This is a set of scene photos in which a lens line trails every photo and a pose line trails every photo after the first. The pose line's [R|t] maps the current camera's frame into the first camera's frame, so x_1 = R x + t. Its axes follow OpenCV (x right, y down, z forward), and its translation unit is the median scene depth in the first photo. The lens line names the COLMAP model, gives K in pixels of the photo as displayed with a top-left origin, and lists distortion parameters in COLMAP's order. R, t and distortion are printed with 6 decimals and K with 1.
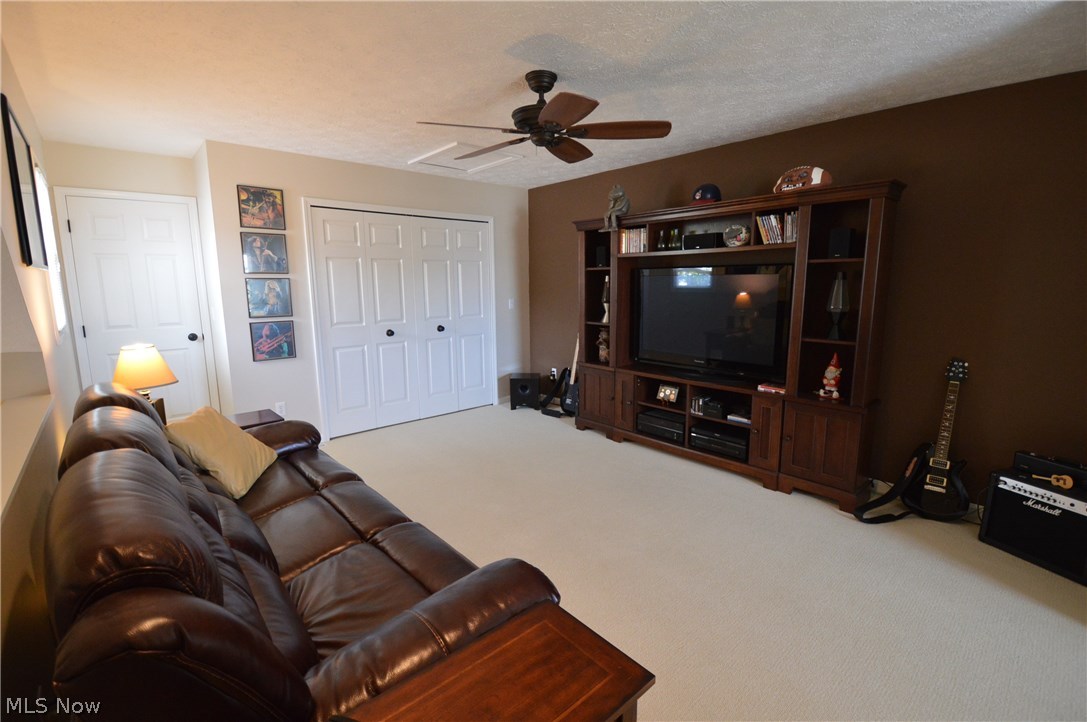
lens RADIAL K [[480.7, 0, 545.7], [0, 480.7, 355.2], [0, 0, 1]] dist [0.015818, -0.021273]
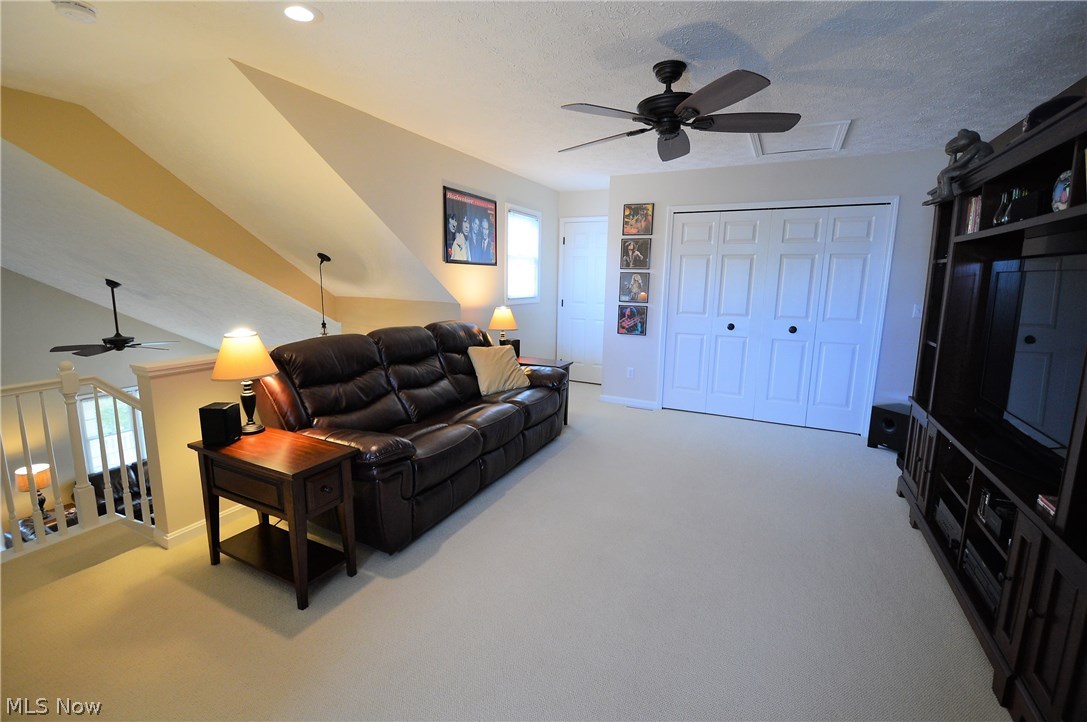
lens RADIAL K [[480.7, 0, 539.9], [0, 480.7, 361.1], [0, 0, 1]] dist [0.015818, -0.021273]
pose [[0.354436, 0.172239, -0.919080, 0.587749], [-0.162102, 0.979325, 0.121016, -0.039610], [0.920922, 0.106093, 0.375029, 0.289989]]
